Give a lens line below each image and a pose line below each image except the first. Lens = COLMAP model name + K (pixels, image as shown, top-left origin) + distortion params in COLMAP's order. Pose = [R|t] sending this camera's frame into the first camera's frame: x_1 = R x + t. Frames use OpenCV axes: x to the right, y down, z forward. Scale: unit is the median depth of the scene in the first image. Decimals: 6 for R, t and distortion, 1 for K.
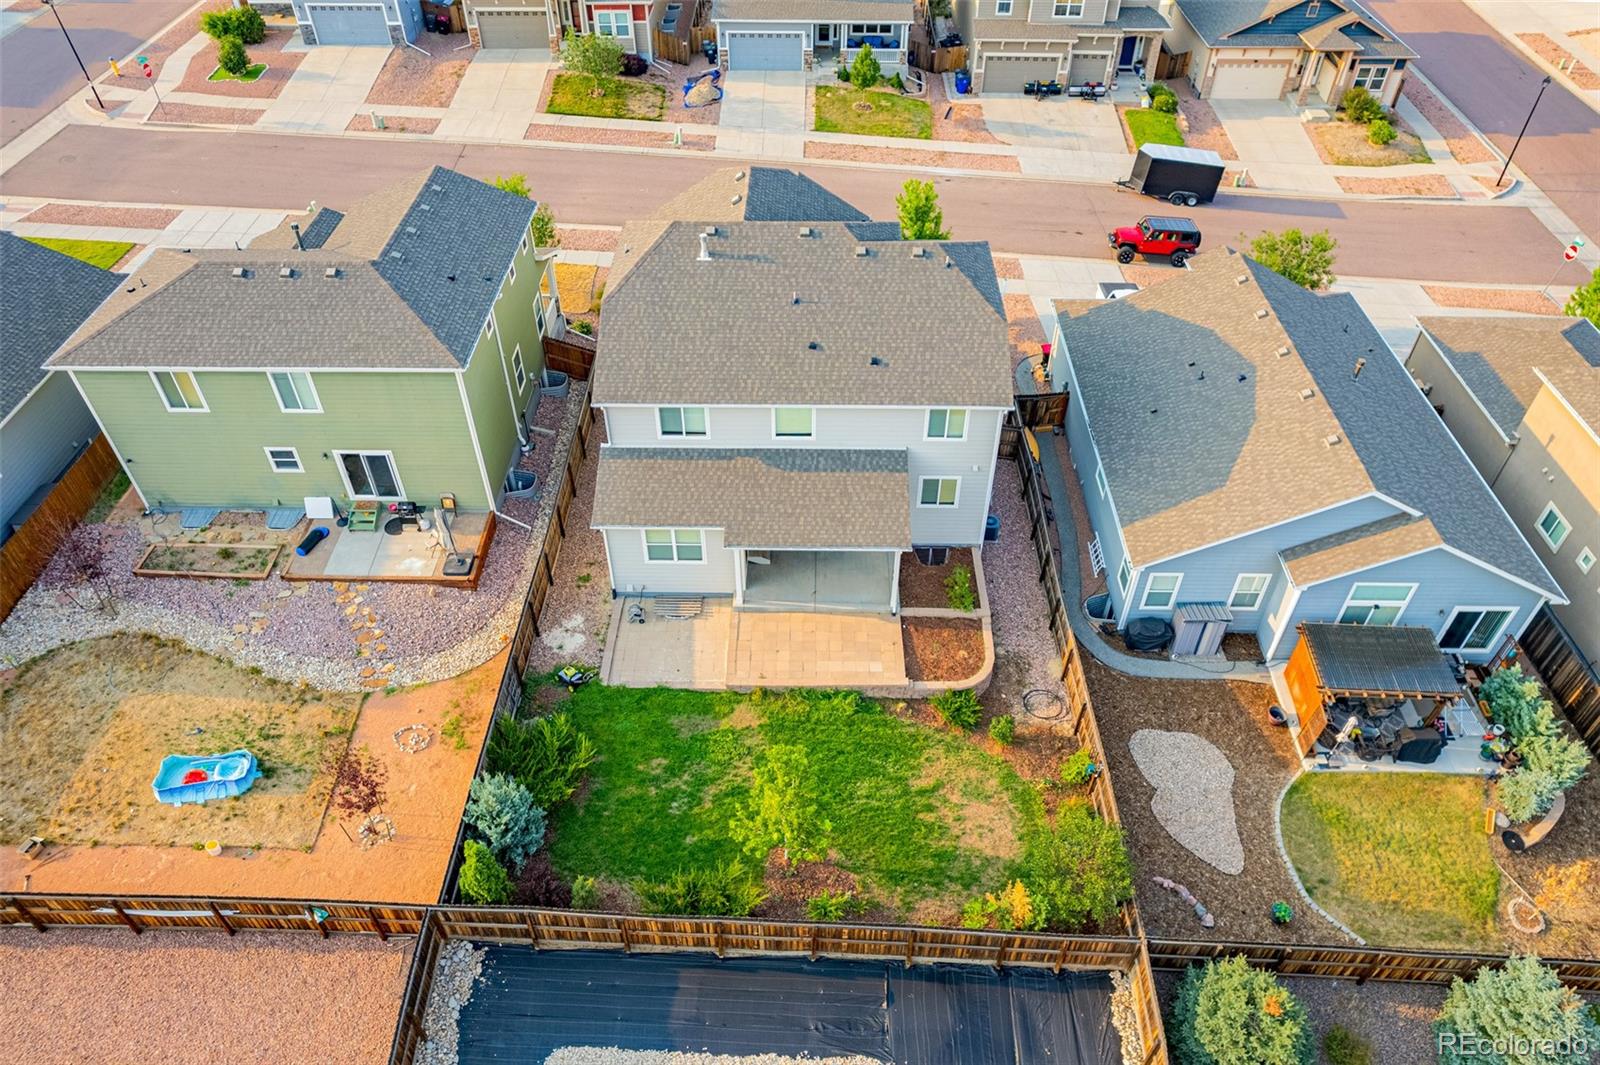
lens RADIAL K [[1067.9, 0, 790.3], [0, 1067.9, 540.9], [0, 0, 1]] dist [-0.080258, 0.090583]
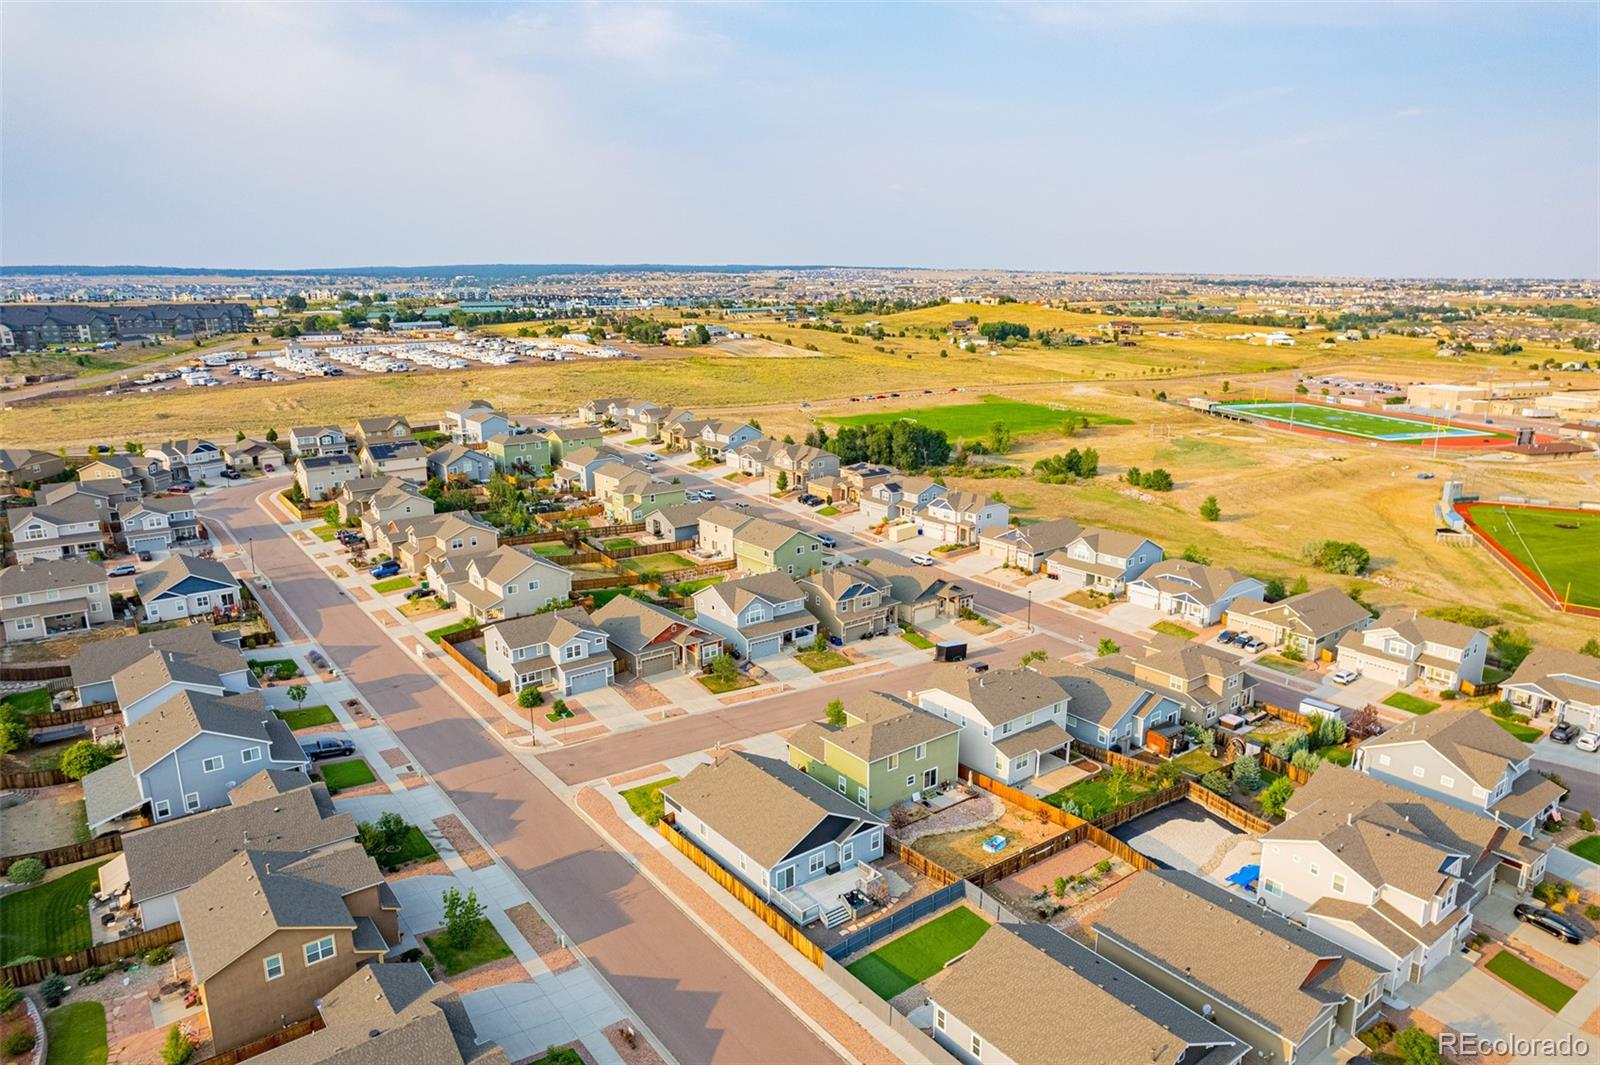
lens RADIAL K [[1029.3, 0, 778.5], [0, 1029.3, 537.4], [0, 0, 1]] dist [-0.064847, 0.067058]
pose [[0.798571, -0.157183, 0.581015, -2.429141], [0.425546, 0.830110, -0.360316, 0.247843], [-0.425671, 0.534987, 0.729790, -1.383276]]
